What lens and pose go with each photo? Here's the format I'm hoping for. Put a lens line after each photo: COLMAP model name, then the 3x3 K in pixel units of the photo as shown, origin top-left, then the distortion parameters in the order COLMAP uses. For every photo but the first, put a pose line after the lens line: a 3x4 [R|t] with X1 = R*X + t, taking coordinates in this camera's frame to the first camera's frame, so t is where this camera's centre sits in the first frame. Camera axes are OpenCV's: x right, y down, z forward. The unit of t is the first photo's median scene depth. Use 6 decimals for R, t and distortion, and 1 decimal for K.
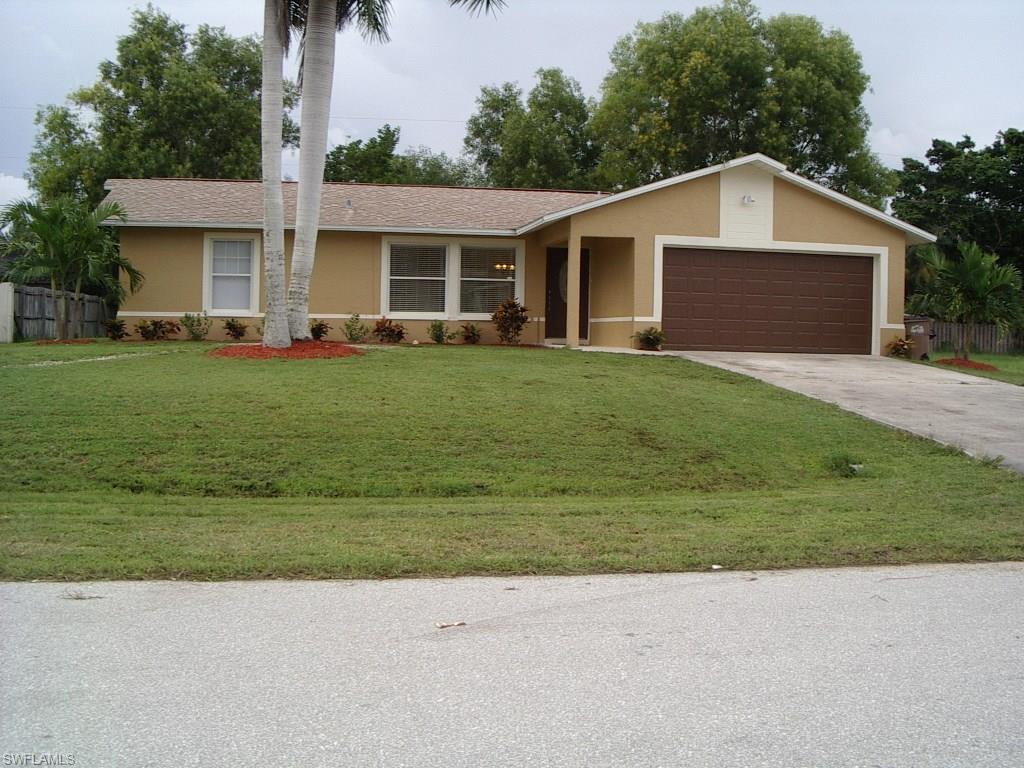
lens RADIAL K [[1158.7, 0, 512.0], [0, 1158.7, 384.0], [0, 0, 1]] dist [-0.256619, 0.284839]
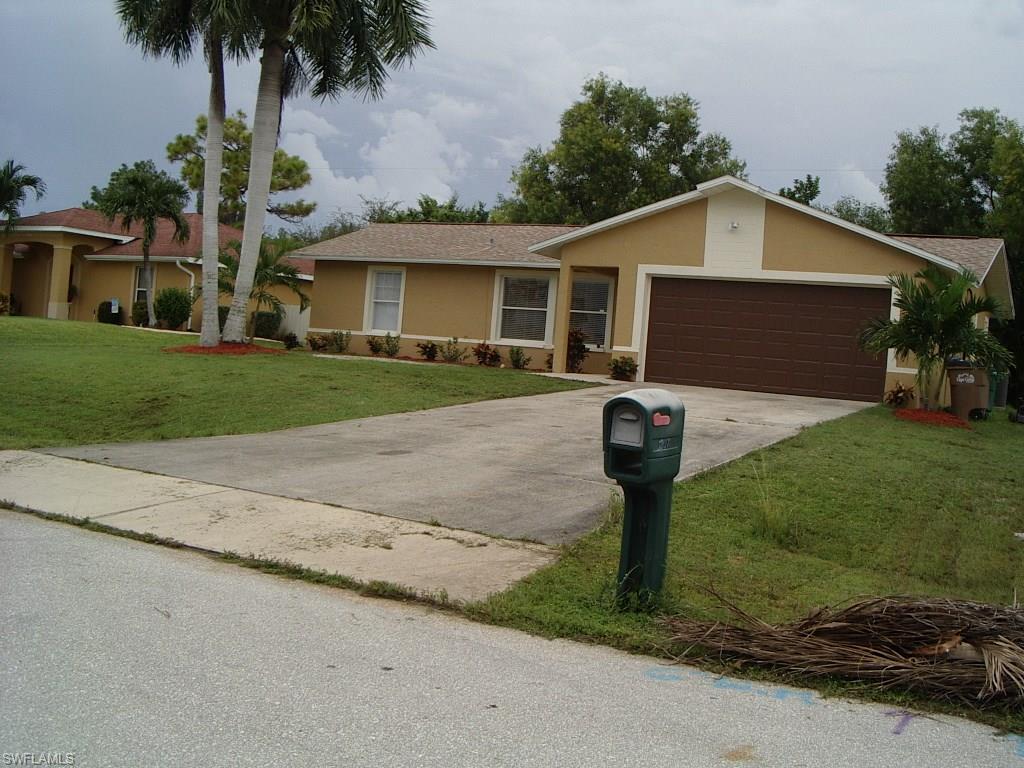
lens RADIAL K [[1158.7, 0, 512.0], [0, 1158.7, 384.0], [0, 0, 1]] dist [-0.256619, 0.284839]
pose [[0.777182, 0.057996, -0.626598, 0.591085], [-0.094105, 0.995258, -0.024602, 0.006591], [0.622200, 0.078087, 0.778954, 0.149821]]
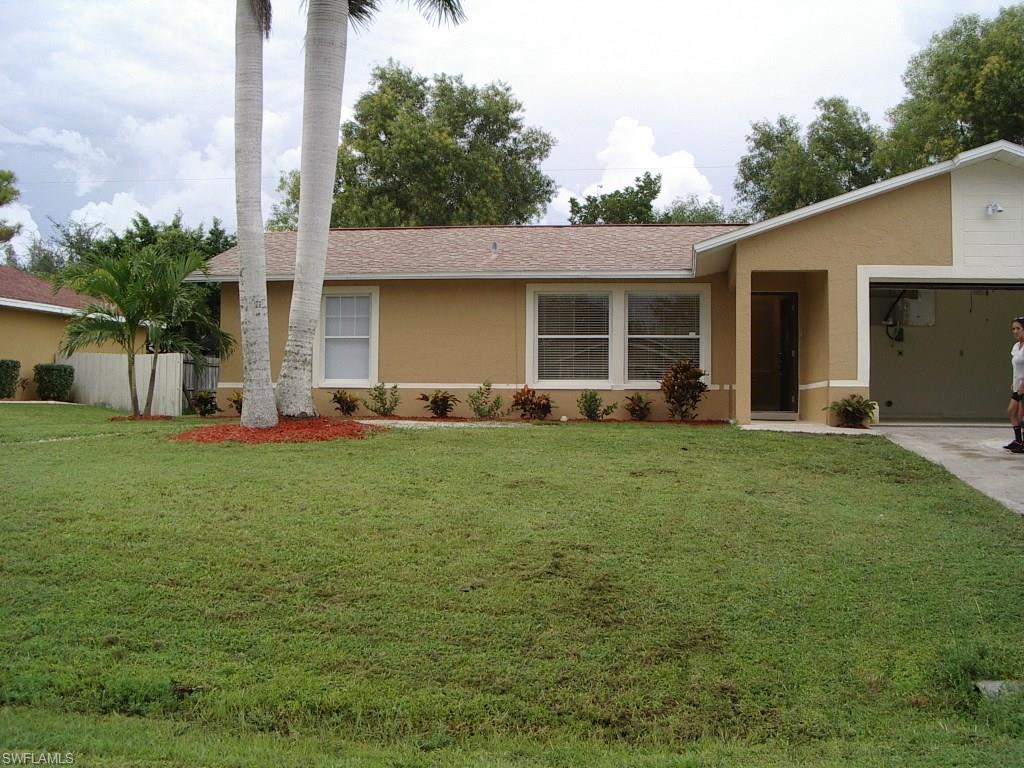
lens RADIAL K [[1158.7, 0, 512.0], [0, 1158.7, 384.0], [0, 0, 1]] dist [-0.256619, 0.284839]
pose [[0.949730, -0.015607, -0.312681, 0.123752], [-0.004533, 0.997966, -0.063581, -0.009208], [0.313037, 0.061802, 0.947728, 0.240466]]
